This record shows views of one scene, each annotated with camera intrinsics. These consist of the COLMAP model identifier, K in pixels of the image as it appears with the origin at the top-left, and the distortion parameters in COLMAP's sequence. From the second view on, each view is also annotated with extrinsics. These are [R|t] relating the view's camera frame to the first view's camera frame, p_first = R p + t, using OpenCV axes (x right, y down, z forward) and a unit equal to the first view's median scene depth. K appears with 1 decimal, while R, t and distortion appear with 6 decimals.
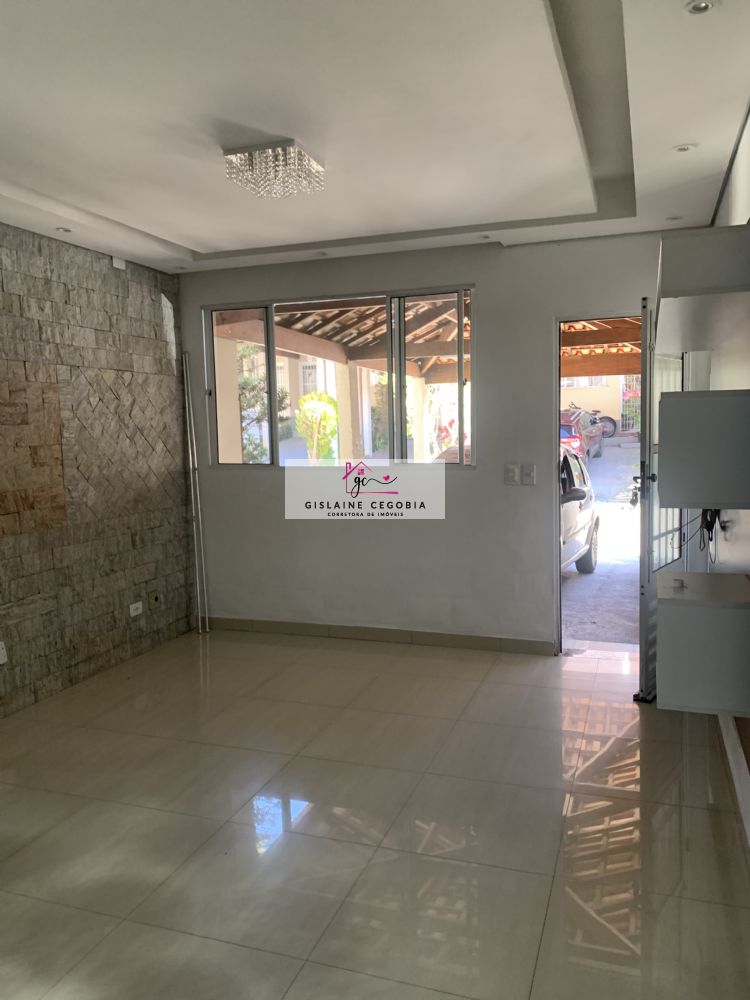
lens RADIAL K [[764.7, 0, 375.0], [0, 764.7, 500.0], [0, 0, 1]] dist [0.087258, -0.124452]
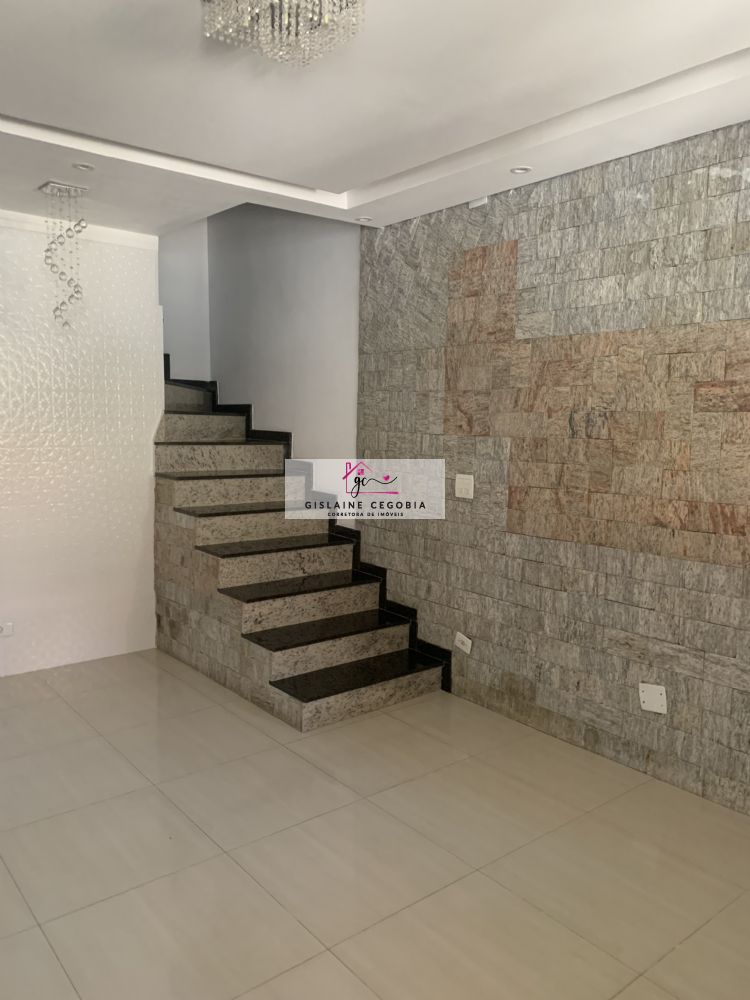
lens RADIAL K [[764.7, 0, 375.0], [0, 764.7, 500.0], [0, 0, 1]] dist [0.087258, -0.124452]
pose [[-0.524006, 0.111536, -0.844380, 0.312087], [-0.077273, 0.981074, 0.177546, -0.118602], [0.848202, 0.158283, -0.505470, 1.094938]]
